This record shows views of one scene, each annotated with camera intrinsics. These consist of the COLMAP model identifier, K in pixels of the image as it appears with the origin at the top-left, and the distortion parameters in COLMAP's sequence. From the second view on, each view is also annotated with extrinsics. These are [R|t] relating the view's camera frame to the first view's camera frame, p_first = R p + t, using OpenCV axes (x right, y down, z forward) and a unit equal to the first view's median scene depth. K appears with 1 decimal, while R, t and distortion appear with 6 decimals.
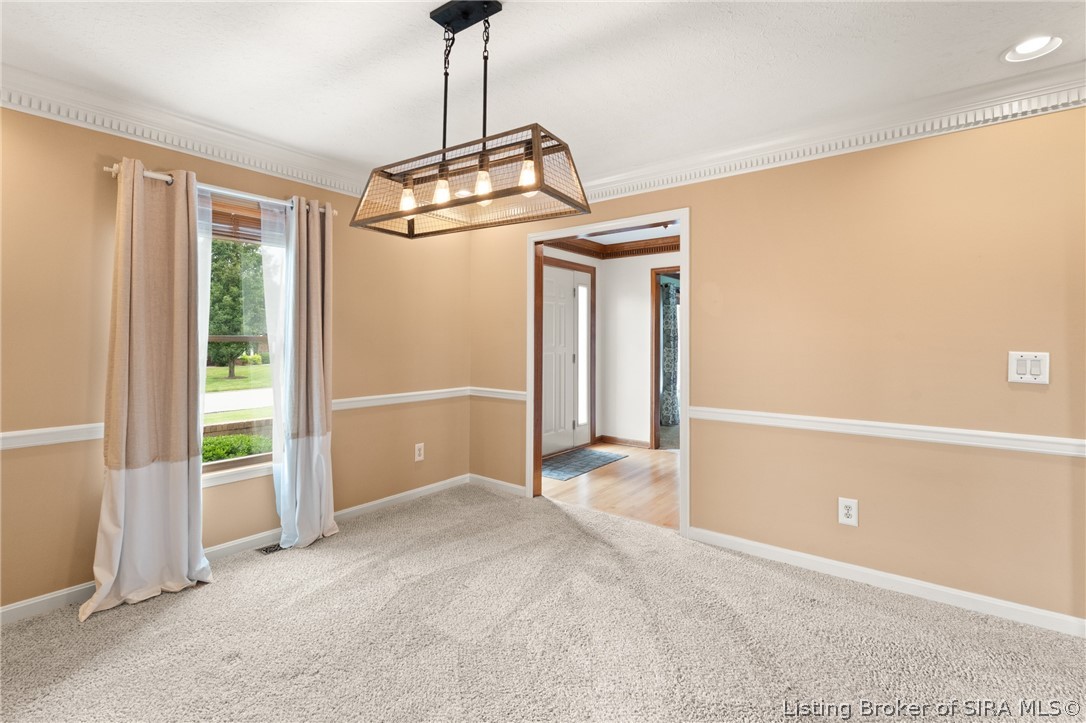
lens RADIAL K [[490.3, 0, 543.4], [0, 490.3, 334.2], [0, 0, 1]] dist [-0.002565, -0.000511]
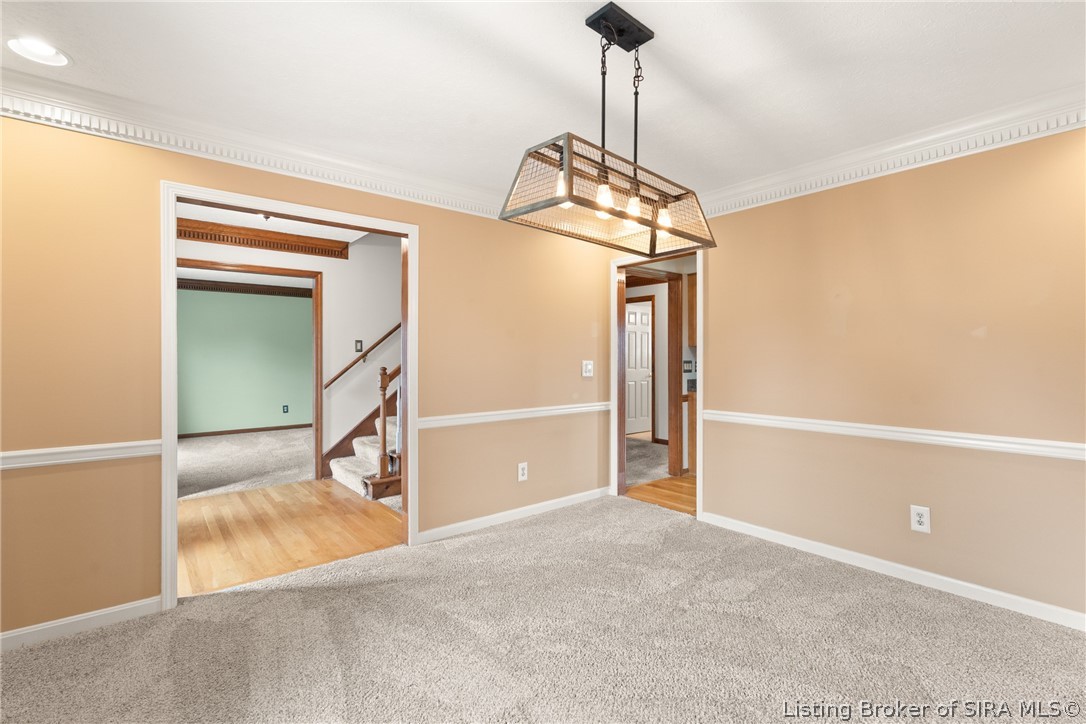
lens RADIAL K [[490.3, 0, 544.7], [0, 490.3, 361.7], [0, 0, 1]] dist [-0.002565, -0.000511]
pose [[0.228302, -0.010946, 0.973529, -0.720889], [-0.009280, 0.999867, 0.013419, 0.012203], [-0.973546, -0.012098, 0.228170, 0.558854]]
